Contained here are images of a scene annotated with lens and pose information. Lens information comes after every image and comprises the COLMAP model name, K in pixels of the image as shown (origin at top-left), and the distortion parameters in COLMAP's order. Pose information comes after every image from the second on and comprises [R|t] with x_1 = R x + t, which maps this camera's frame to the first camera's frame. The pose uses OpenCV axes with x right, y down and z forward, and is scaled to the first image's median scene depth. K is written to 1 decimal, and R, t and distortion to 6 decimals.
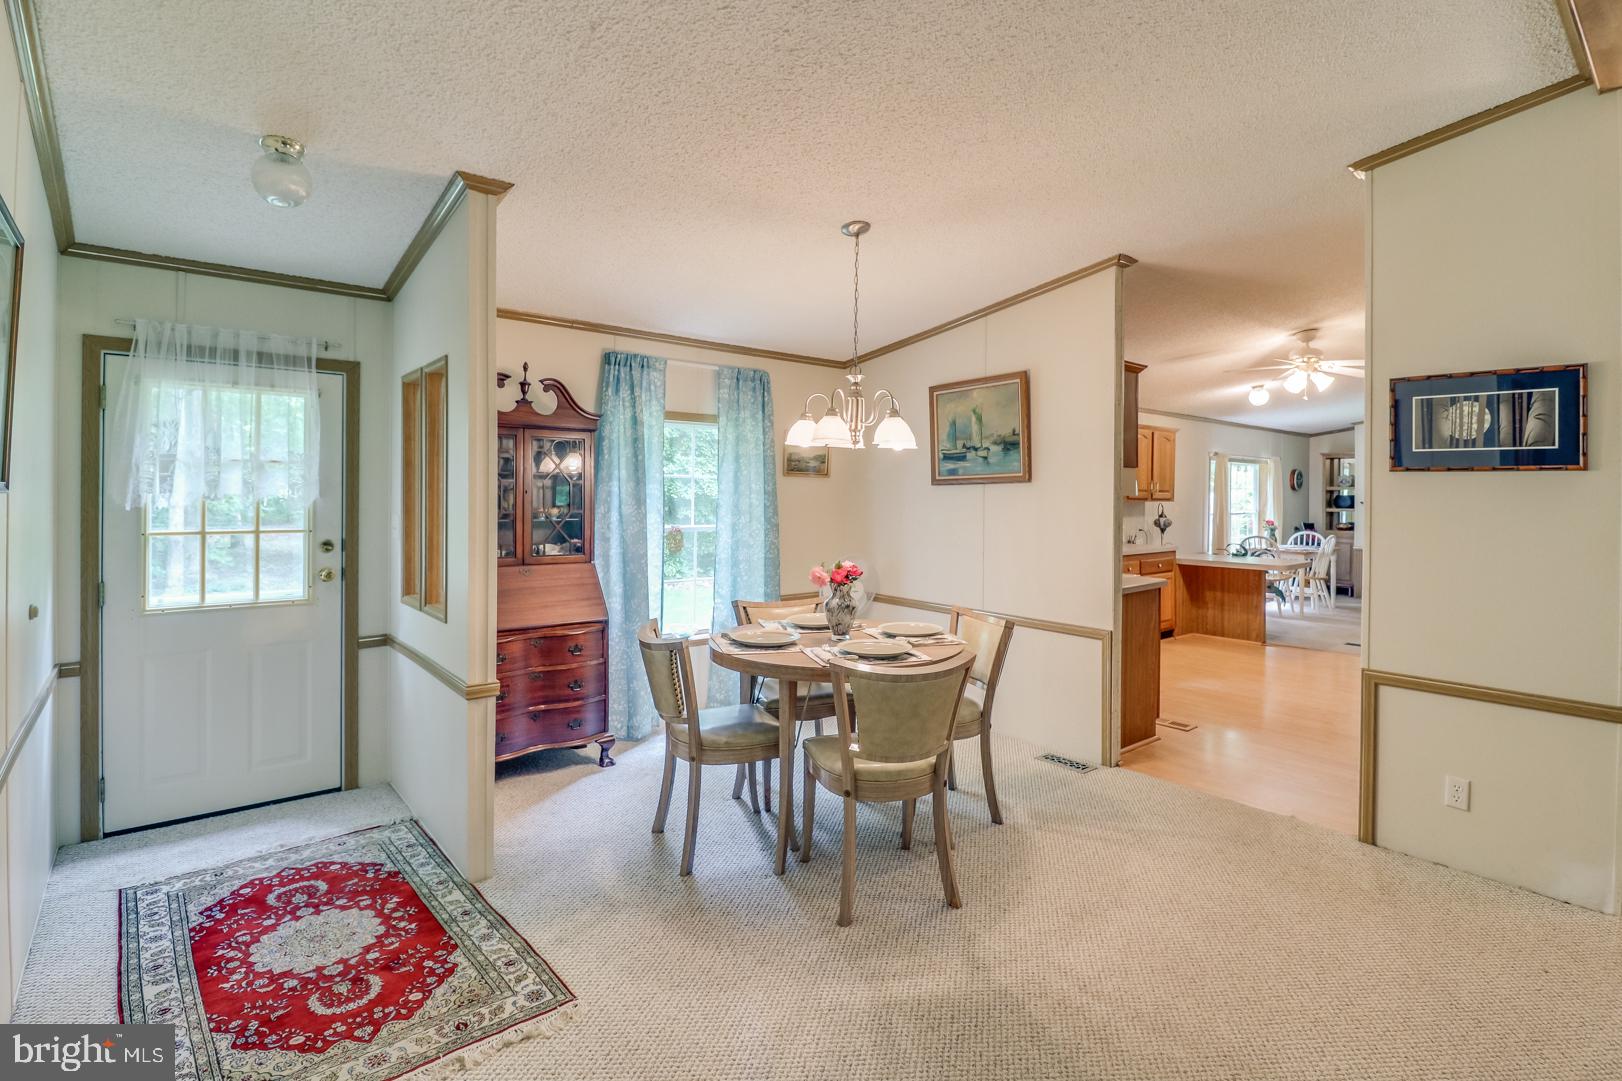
lens RADIAL K [[808.1, 0, 810.4], [0, 808.1, 487.3], [0, 0, 1]] dist [-0.001677, -0.006715]
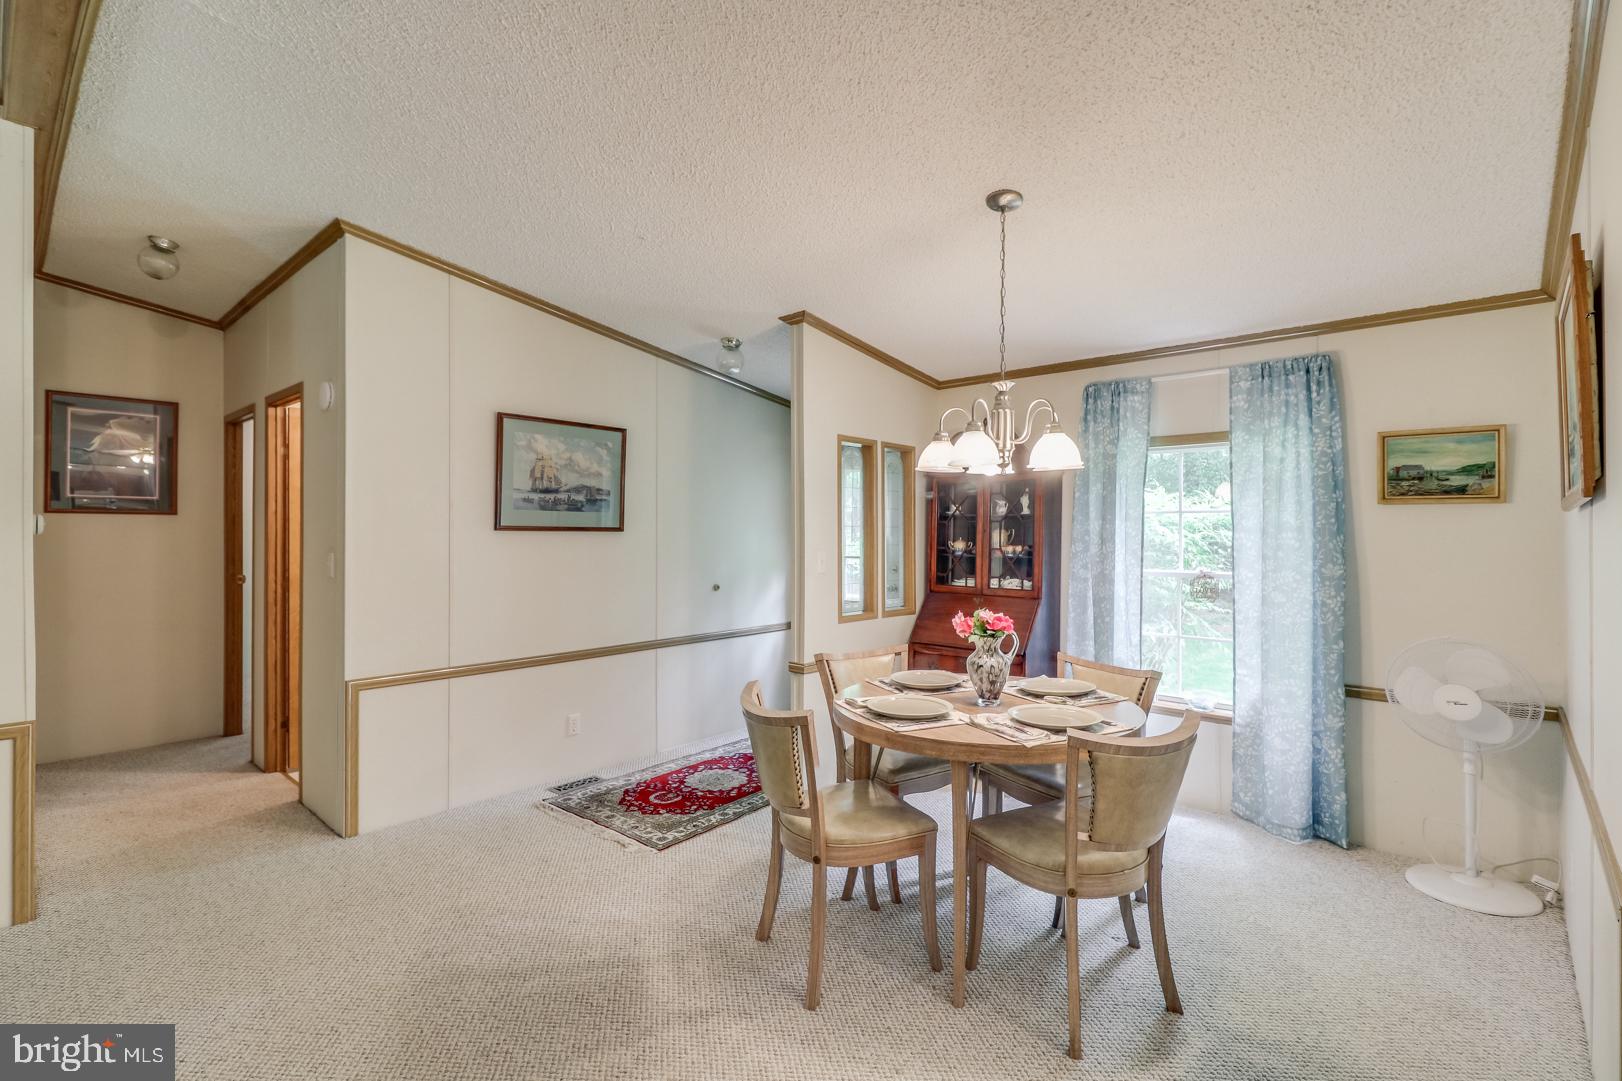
lens RADIAL K [[757.3, 0, 812.4], [0, 757.3, 530.7], [0, 0, 1]] dist [0.004755, -0.009816]
pose [[0.129458, -0.014707, -0.991476, 1.094022], [-0.004676, 0.999870, -0.015442, 0.039425], [0.991574, 0.006635, 0.129372, 1.006674]]
